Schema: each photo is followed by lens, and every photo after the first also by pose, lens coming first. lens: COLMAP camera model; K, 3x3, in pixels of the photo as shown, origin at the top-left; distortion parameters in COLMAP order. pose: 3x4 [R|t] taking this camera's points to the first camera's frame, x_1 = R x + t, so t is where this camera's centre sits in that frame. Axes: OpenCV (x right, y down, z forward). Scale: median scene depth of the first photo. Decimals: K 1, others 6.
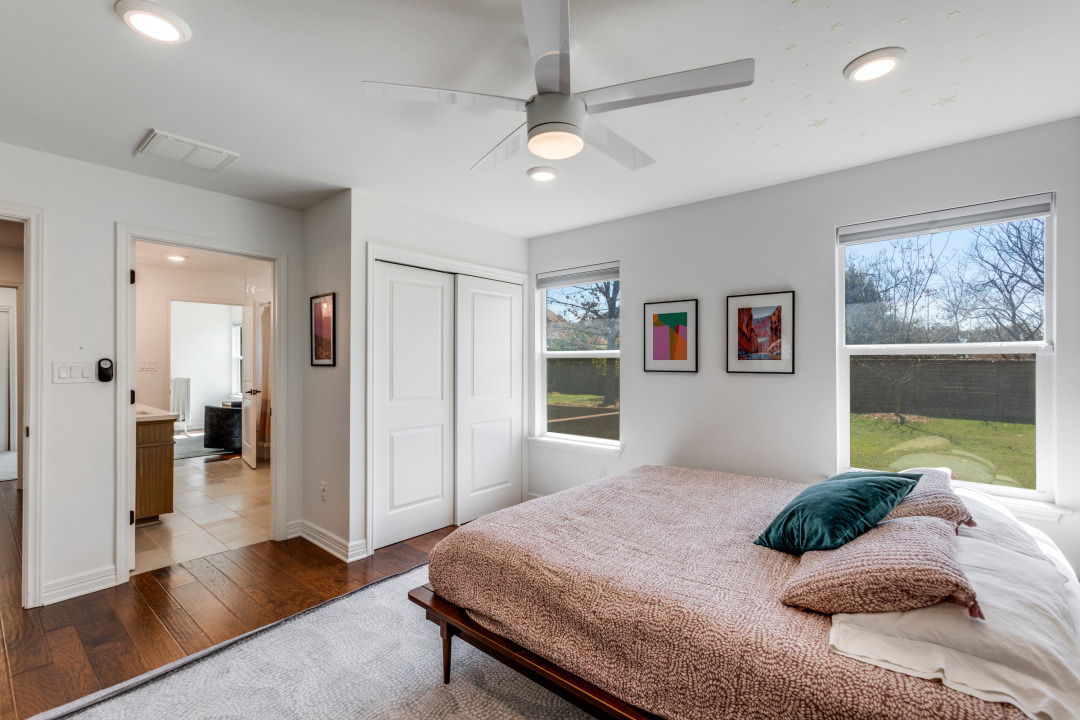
lens RADIAL K [[478.8, 0, 529.5], [0, 478.8, 362.3], [0, 0, 1]] dist [0.011872, 0.001217]
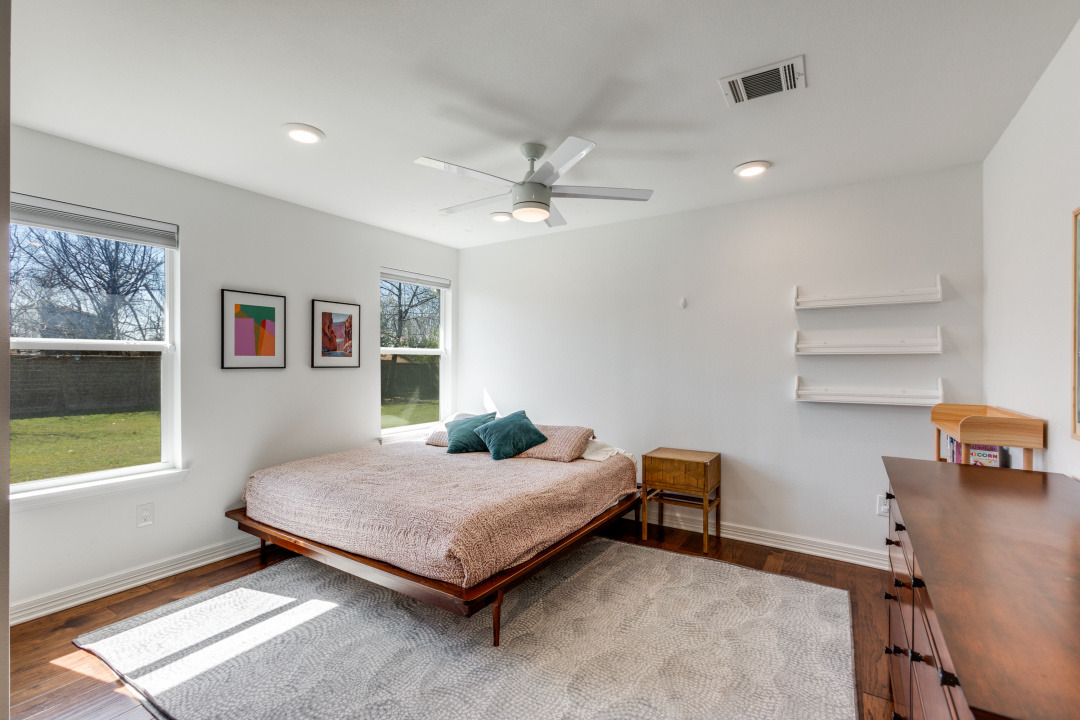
lens RADIAL K [[478.8, 0, 532.5], [0, 478.8, 360.0], [0, 0, 1]] dist [0.011872, 0.001217]
pose [[-0.122913, -0.001301, 0.992417, -0.781854], [-0.001580, 0.999998, 0.001116, 0.001707], [-0.992416, -0.001430, -0.122915, 0.643050]]
